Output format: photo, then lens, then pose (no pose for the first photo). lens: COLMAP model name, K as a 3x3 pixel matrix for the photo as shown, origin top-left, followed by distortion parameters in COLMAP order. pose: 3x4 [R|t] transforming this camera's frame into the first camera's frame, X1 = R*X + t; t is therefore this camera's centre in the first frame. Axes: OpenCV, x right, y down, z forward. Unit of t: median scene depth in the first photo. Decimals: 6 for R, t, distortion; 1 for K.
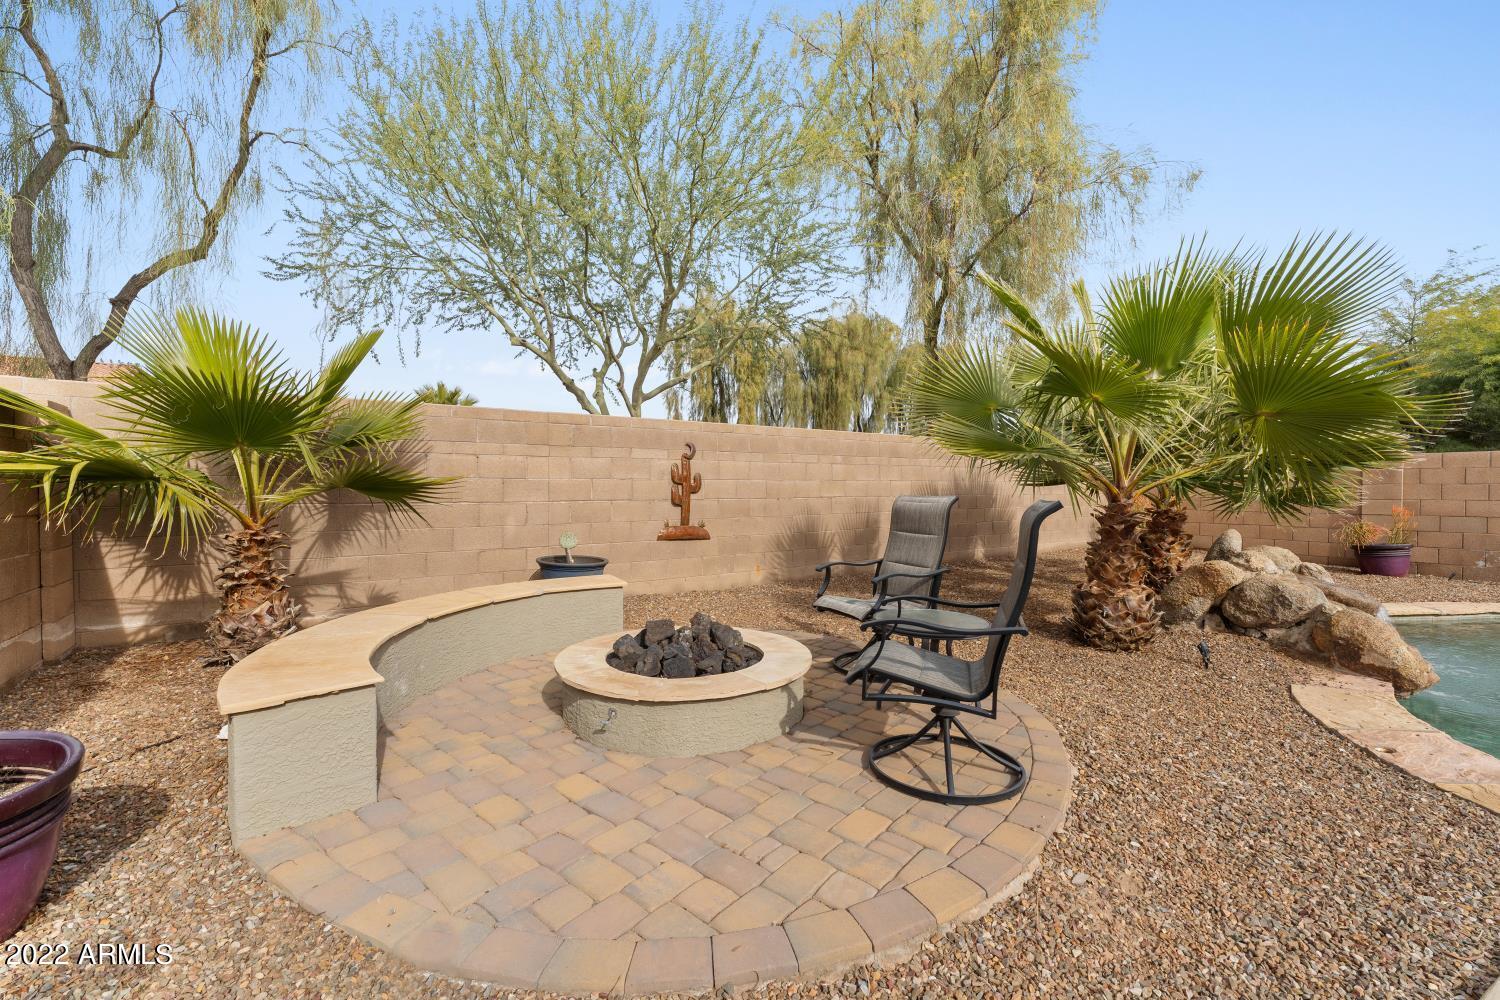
lens RADIAL K [[643.1, 0, 750.7], [0, 643.1, 501.1], [0, 0, 1]] dist [0.002387, -0.000011]
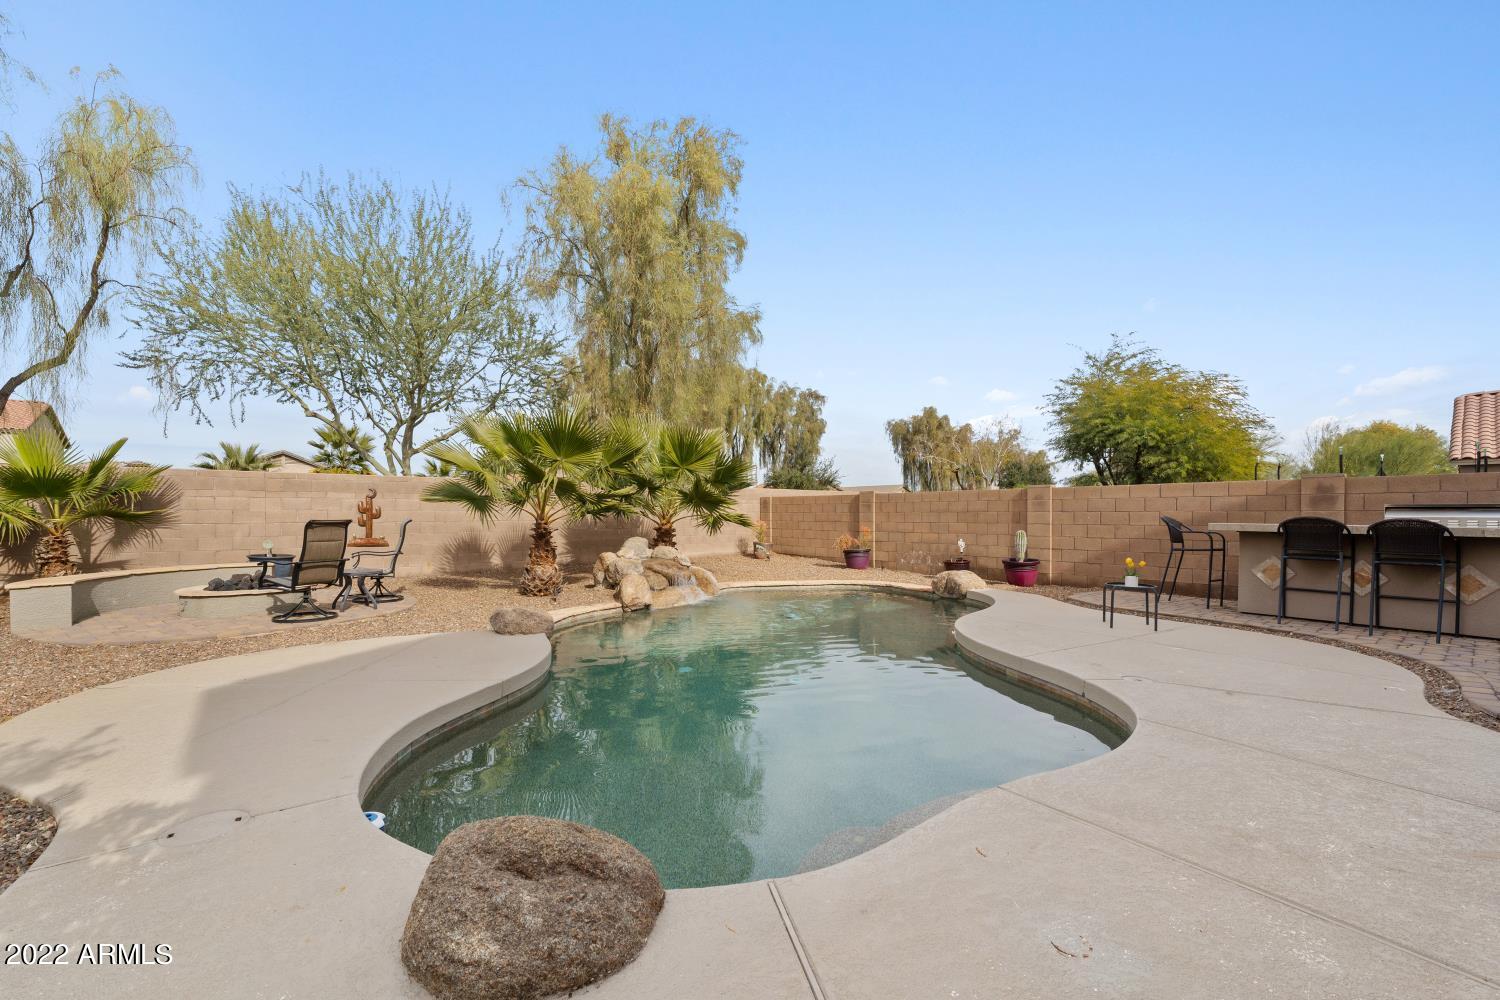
lens RADIAL K [[602.4, 0, 737.1], [0, 602.4, 529.5], [0, 0, 1]] dist [-0.001023, 0.000112]
pose [[0.996624, -0.001551, 0.082090, 0.632135], [0.001263, 0.999993, 0.003556, 0.010260], [-0.082095, -0.003440, 0.996619, -0.559366]]
